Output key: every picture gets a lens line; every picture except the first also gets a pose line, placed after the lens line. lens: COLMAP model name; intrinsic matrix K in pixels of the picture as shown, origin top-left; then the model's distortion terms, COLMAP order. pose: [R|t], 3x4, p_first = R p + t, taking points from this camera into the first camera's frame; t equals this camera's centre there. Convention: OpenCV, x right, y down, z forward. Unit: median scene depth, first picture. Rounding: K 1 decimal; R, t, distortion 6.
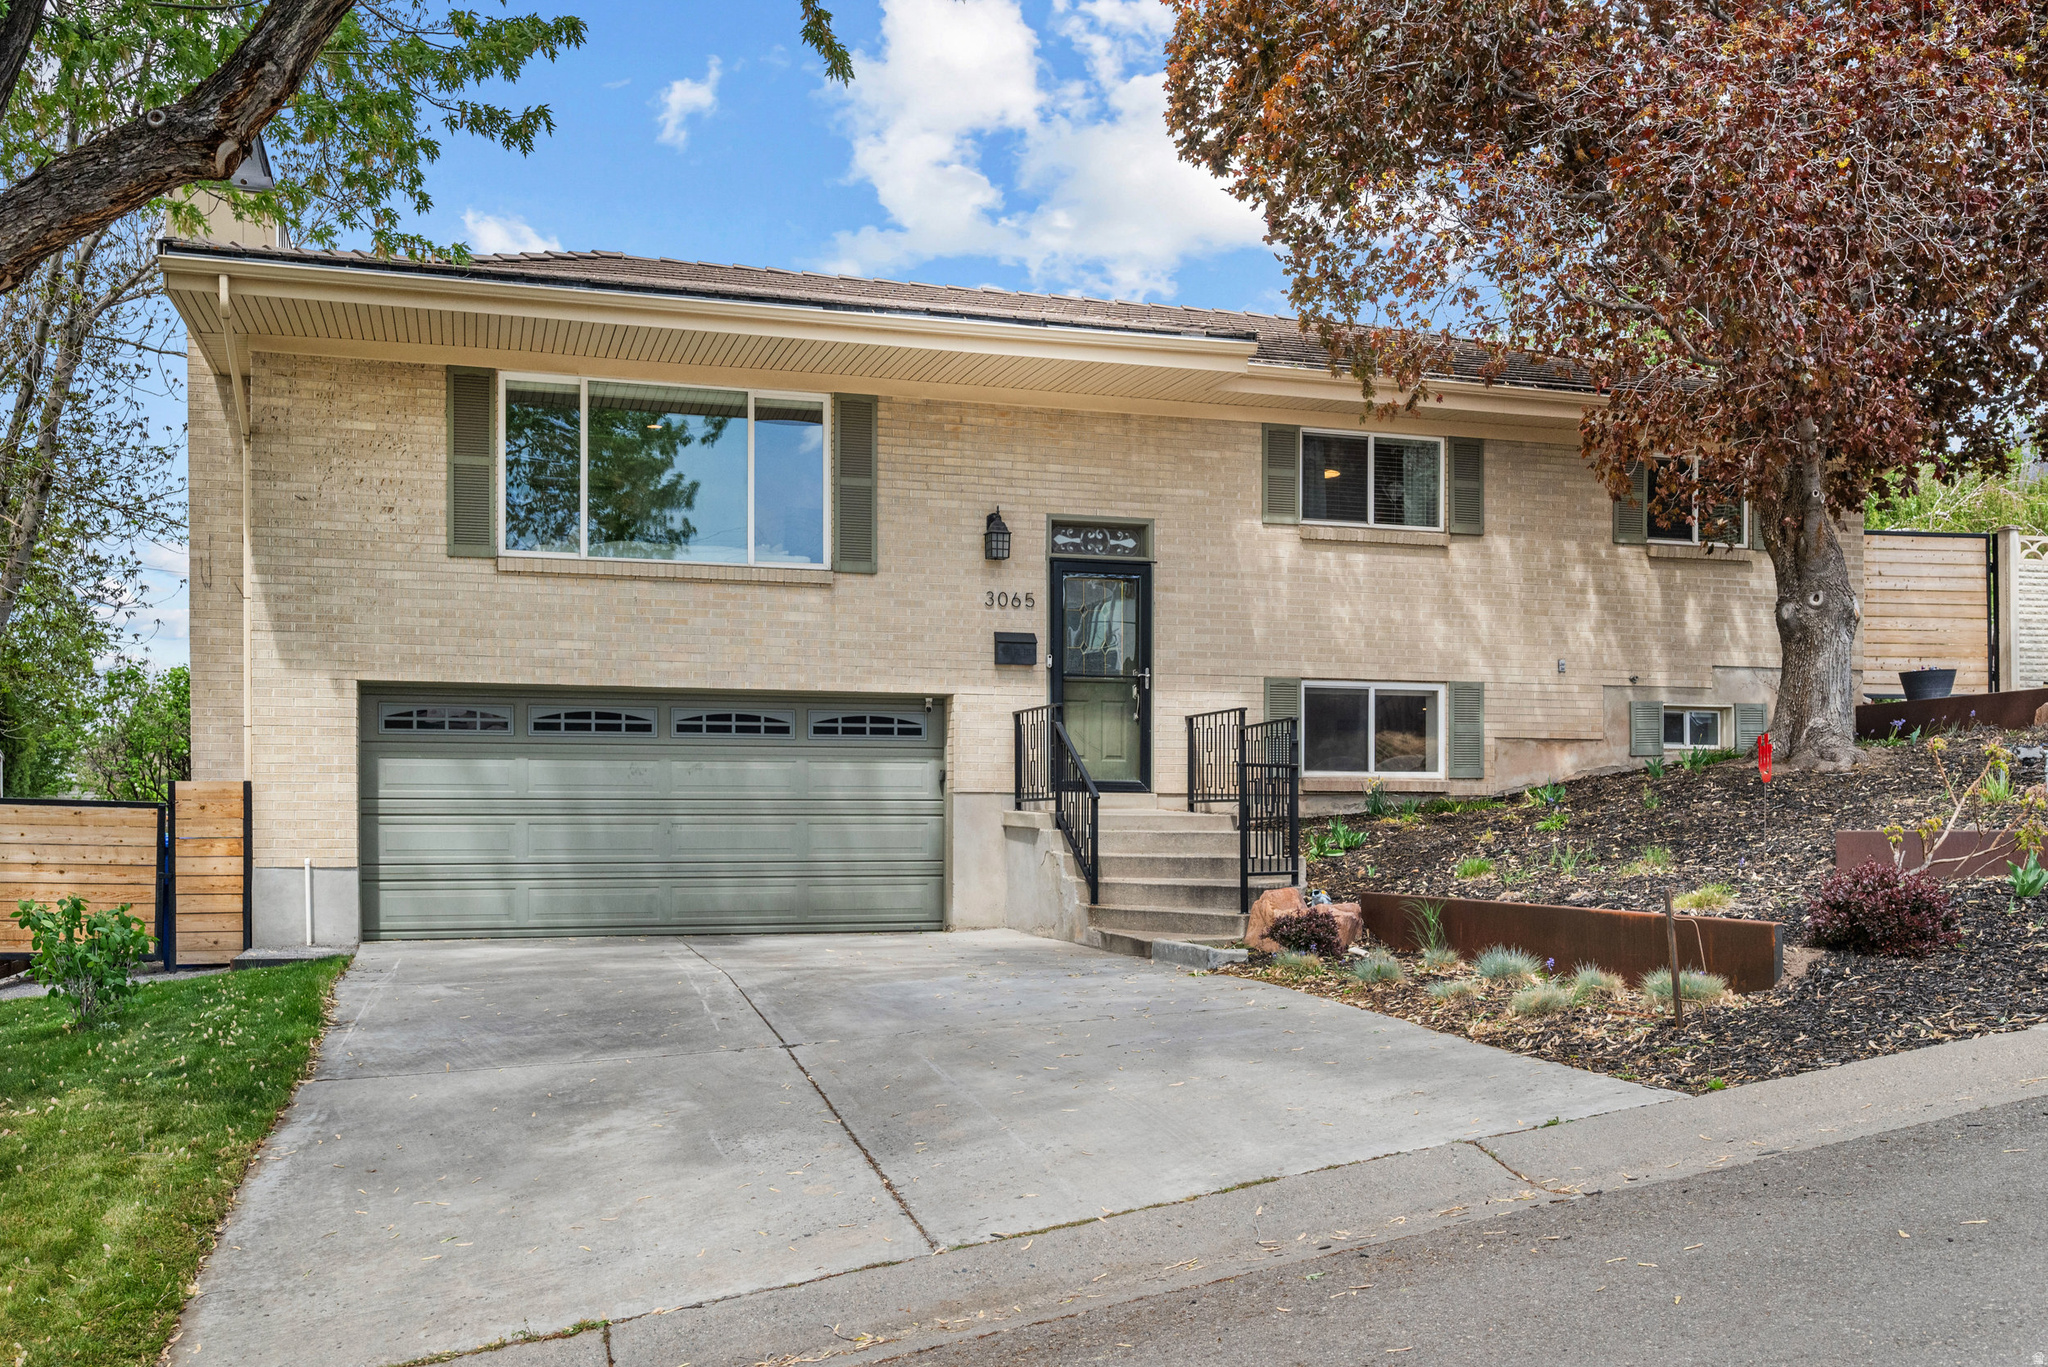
lens RADIAL K [[1795.0, 0, 1023.7], [0, 1795.0, 657.5], [0, 0, 1]] dist [-0.003448, 0.000047]
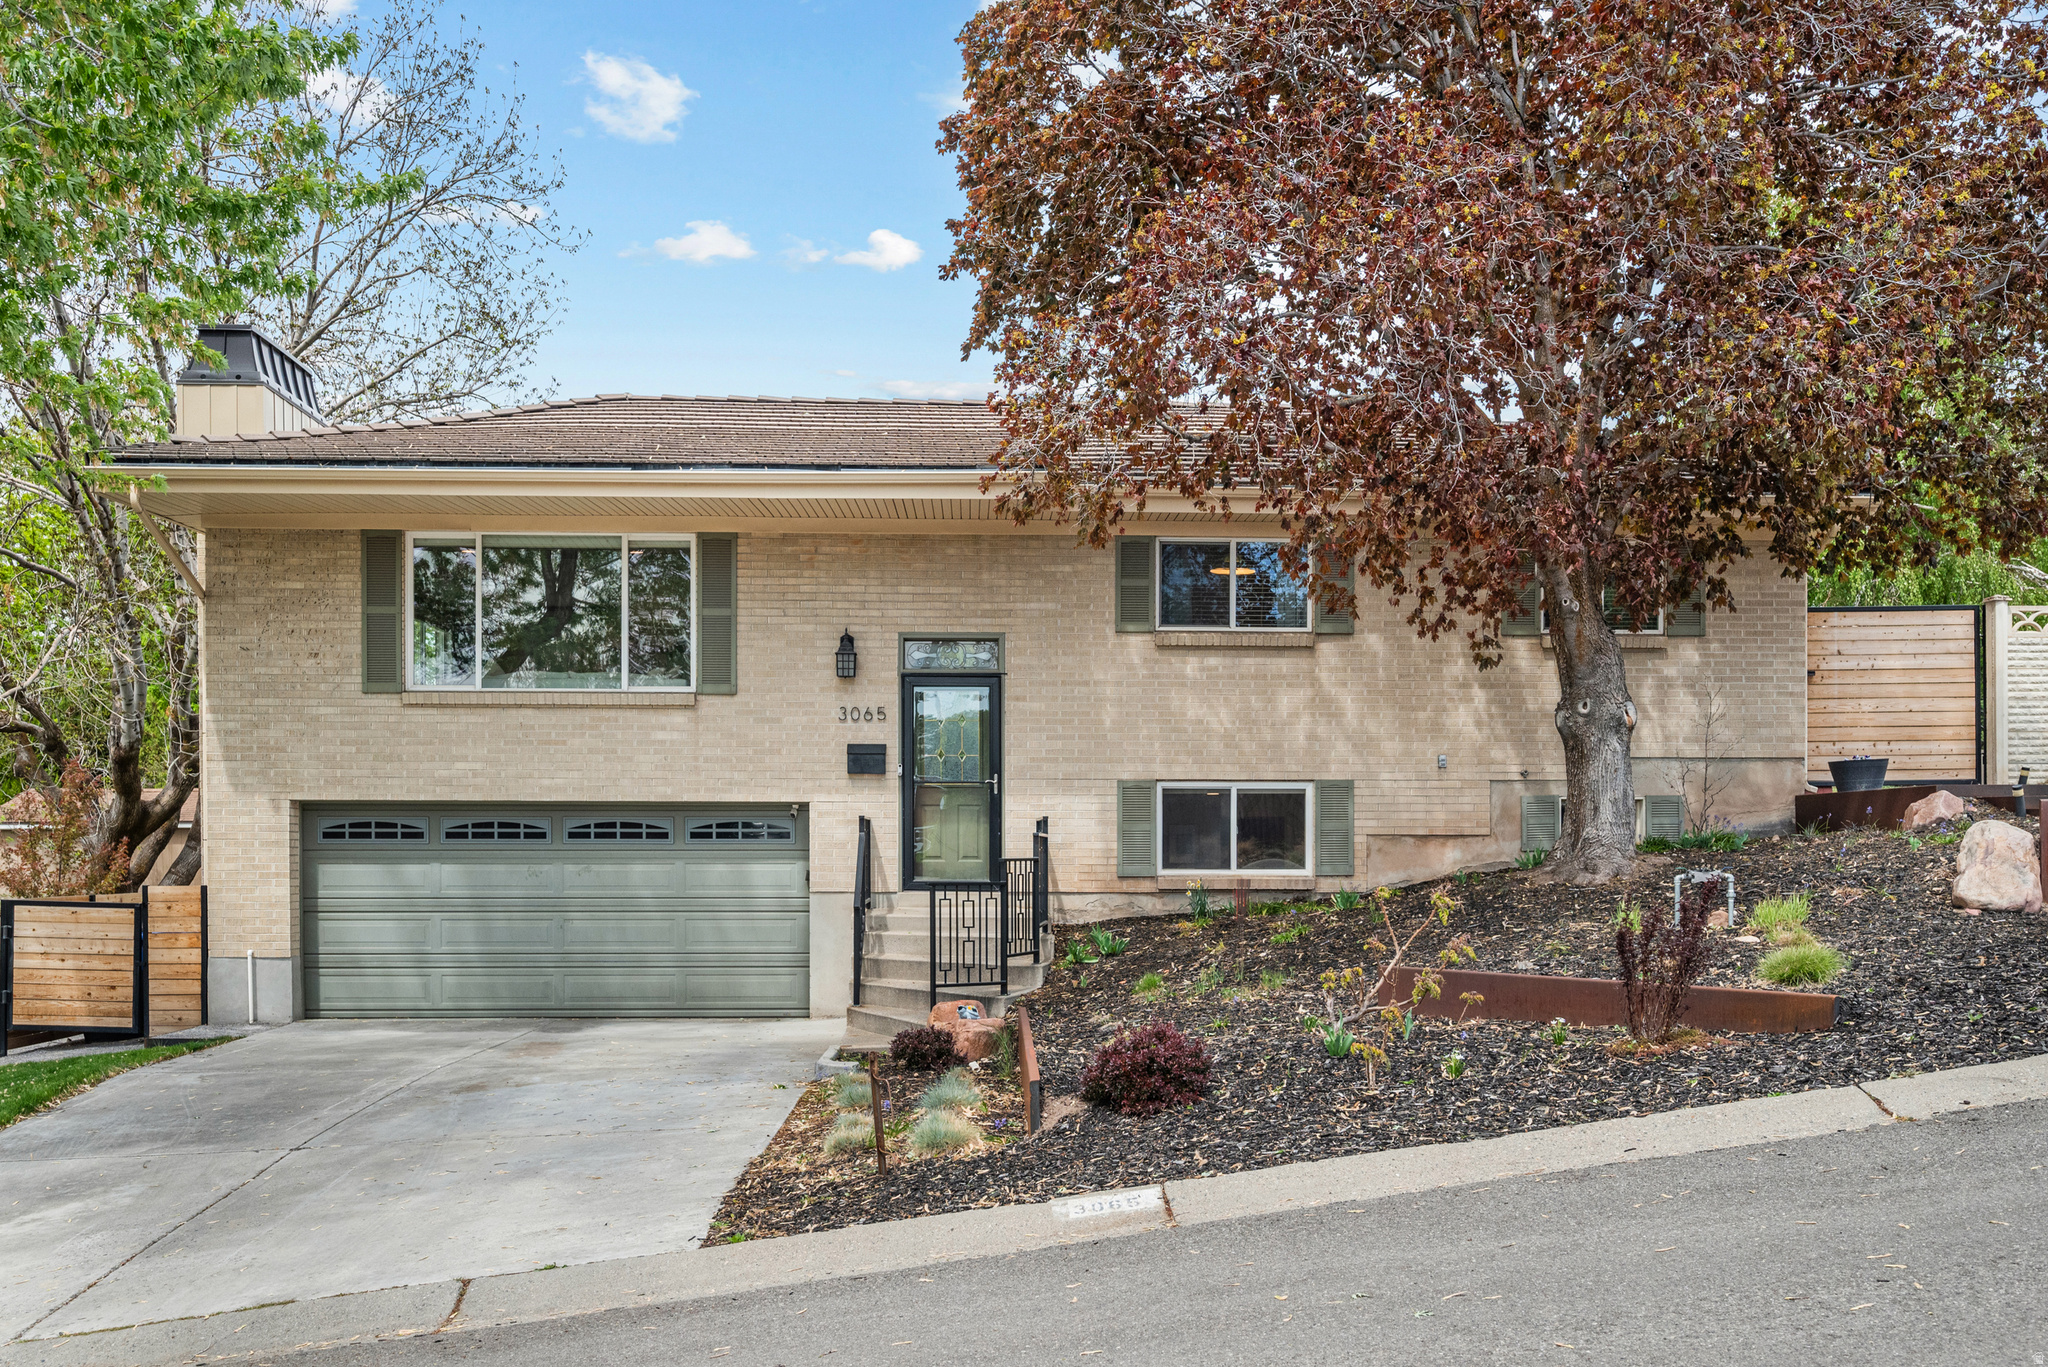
lens RADIAL K [[1795.0, 0, 1024.0], [0, 1795.0, 683.5], [0, 0, 1]] dist [-0.002947, -0.003518]
pose [[0.967436, -0.022156, -0.252143, 0.366143], [0.022448, 0.999747, -0.001718, -0.047118], [0.252117, -0.003998, 0.967689, -0.025794]]
